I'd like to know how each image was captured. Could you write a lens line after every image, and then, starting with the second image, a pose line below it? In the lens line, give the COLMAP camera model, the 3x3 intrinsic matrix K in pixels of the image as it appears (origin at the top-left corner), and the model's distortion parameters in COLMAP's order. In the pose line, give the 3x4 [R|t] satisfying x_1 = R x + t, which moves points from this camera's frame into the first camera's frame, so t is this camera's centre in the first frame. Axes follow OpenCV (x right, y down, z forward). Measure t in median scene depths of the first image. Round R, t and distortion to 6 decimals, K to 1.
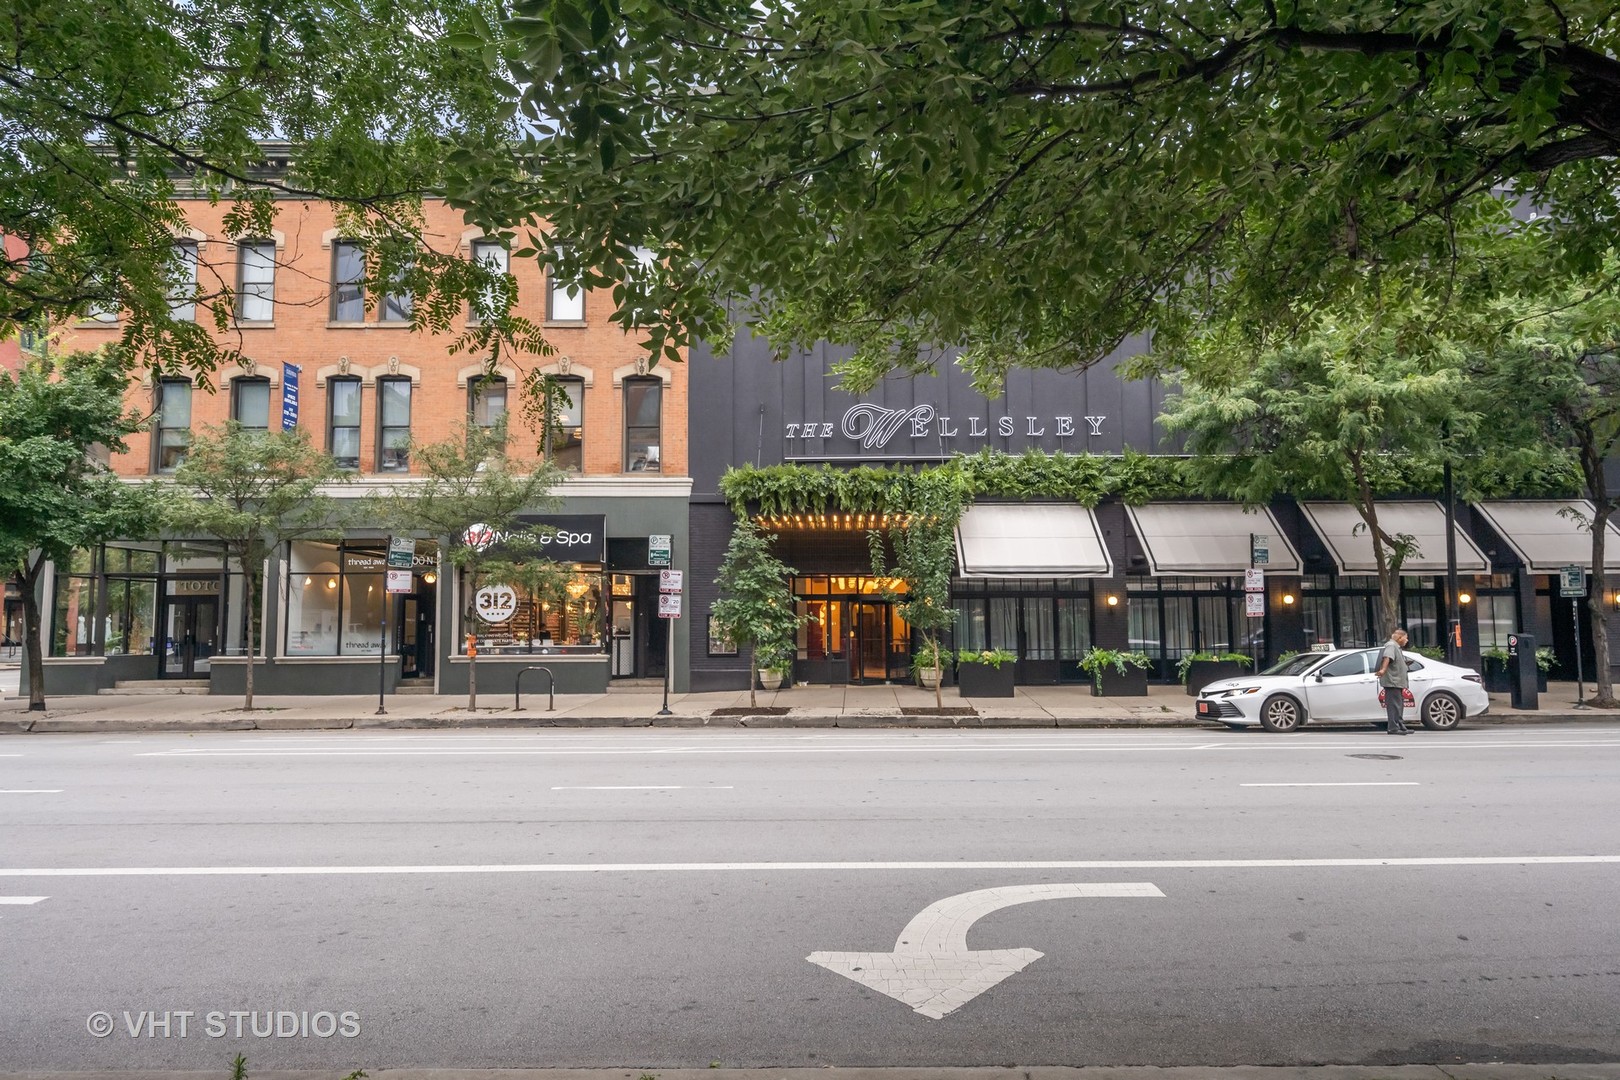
lens RADIAL K [[947.4, 0, 810.2], [0, 947.4, 544.0], [0, 0, 1]] dist [0.005285, -0.000723]
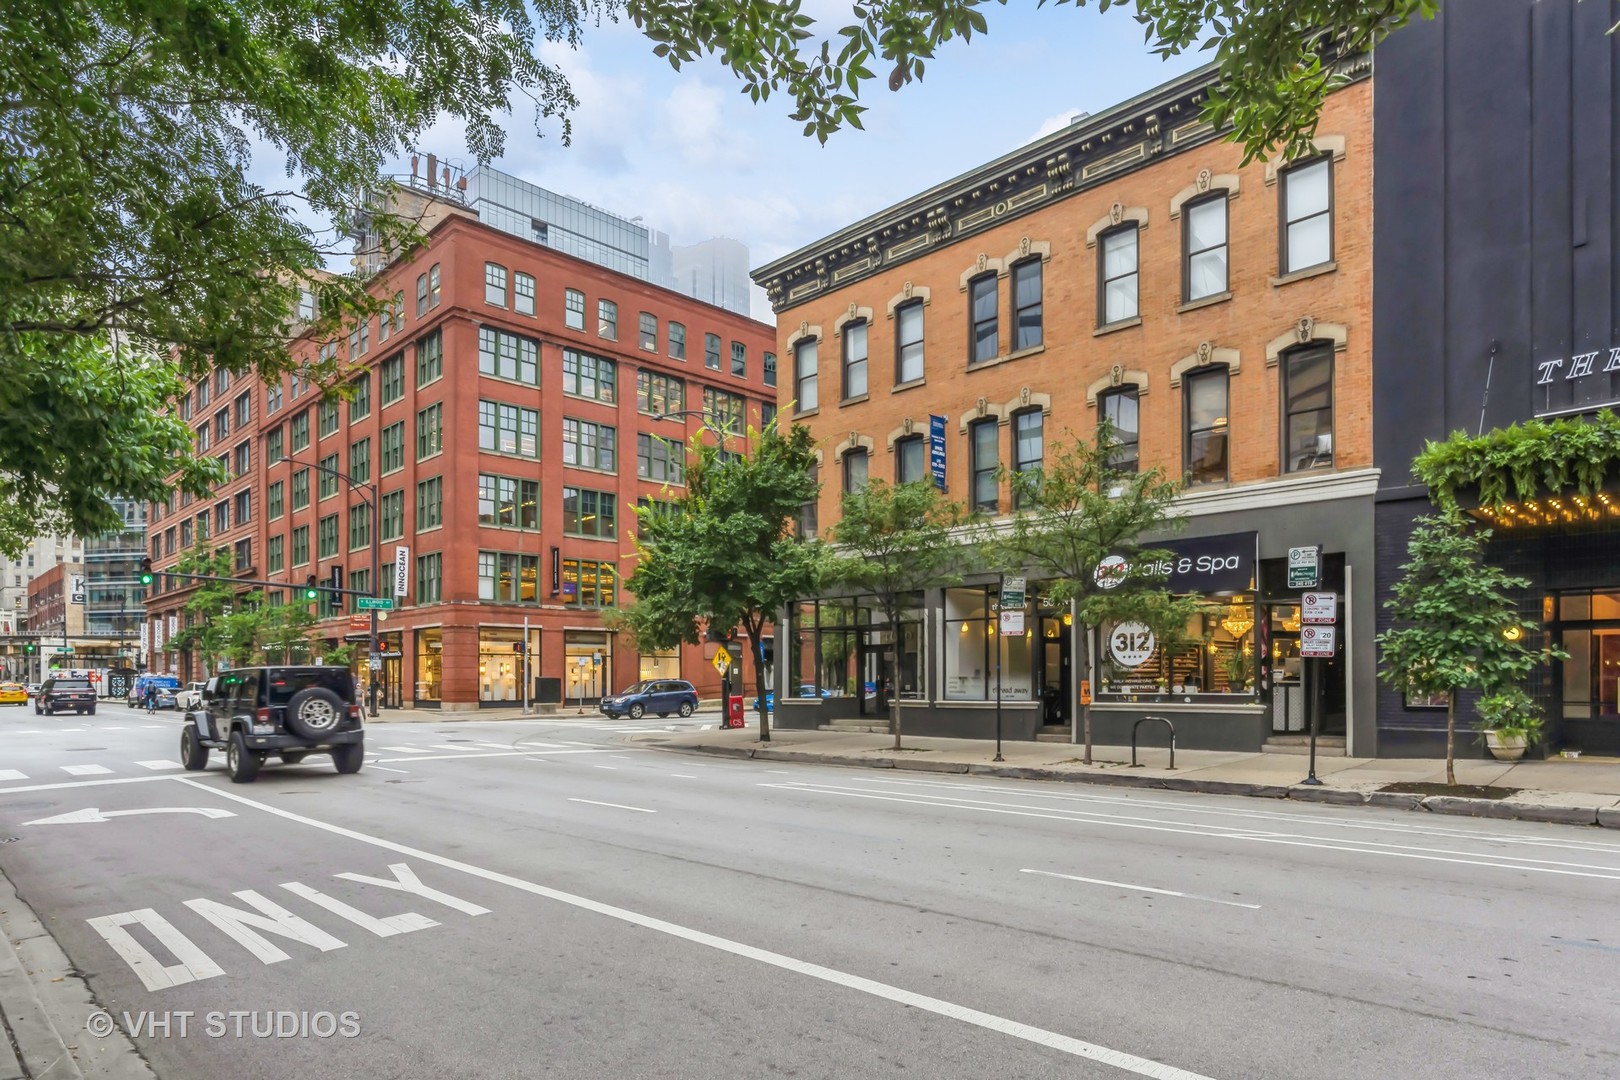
lens RADIAL K [[947.4, 0, 828.1], [0, 947.4, 679.9], [0, 0, 1]] dist [0.005285, -0.000723]
pose [[0.724505, 0.001367, -0.689269, 0.074282], [0.061563, 0.995873, 0.066686, 0.018994], [0.686515, -0.090748, 0.721430, 0.164693]]
